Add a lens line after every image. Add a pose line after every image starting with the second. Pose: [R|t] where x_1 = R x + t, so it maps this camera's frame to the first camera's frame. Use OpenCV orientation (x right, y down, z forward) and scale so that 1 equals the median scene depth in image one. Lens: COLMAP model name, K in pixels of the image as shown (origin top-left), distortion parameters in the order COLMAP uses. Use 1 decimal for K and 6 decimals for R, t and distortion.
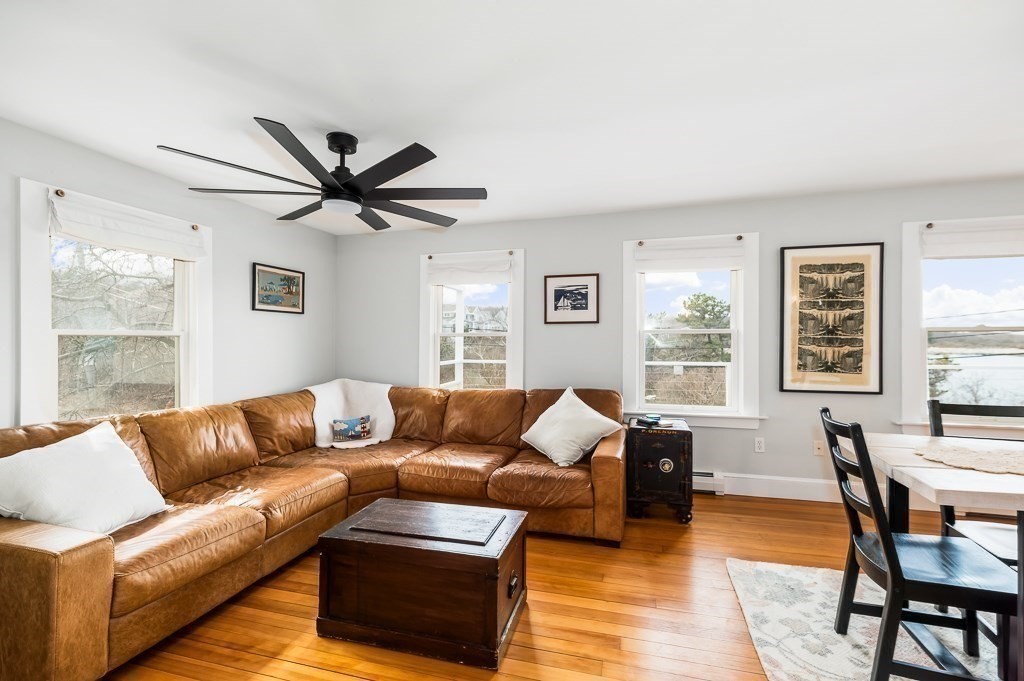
lens RADIAL K [[446.5, 0, 522.4], [0, 446.5, 340.2], [0, 0, 1]] dist [0.011934, -0.001059]
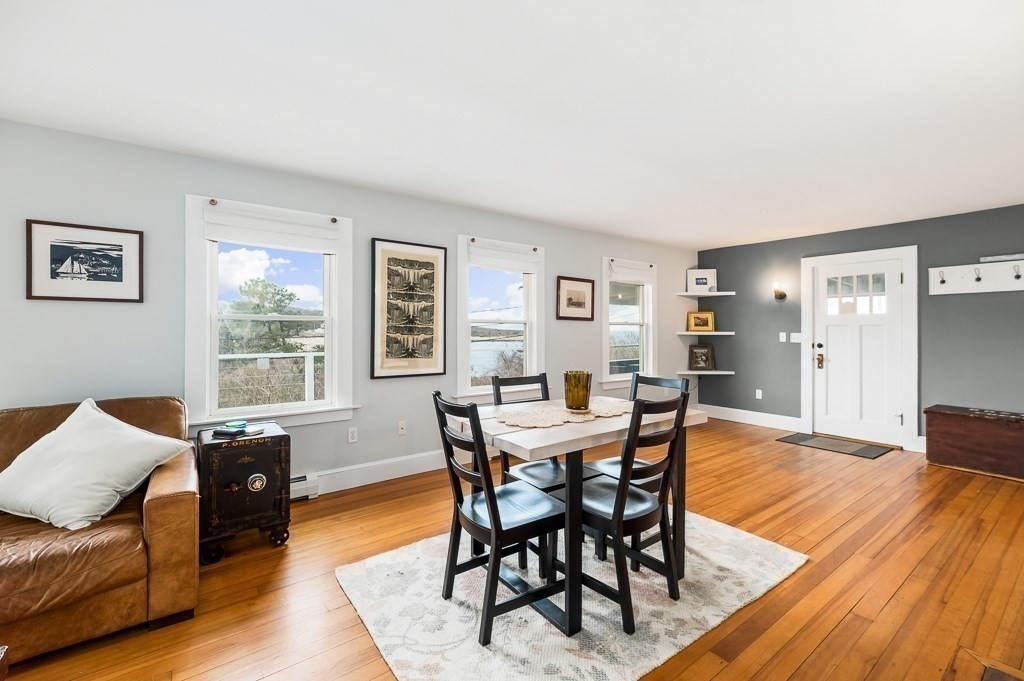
lens RADIAL K [[446.5, 0, 510.6], [0, 446.5, 330.9], [0, 0, 1]] dist [0.011934, -0.001059]
pose [[0.620689, 0.002894, 0.784051, -0.027666], [-0.003876, 0.999992, -0.000623, 0.005127], [-0.784047, -0.002653, 0.620696, 0.129843]]
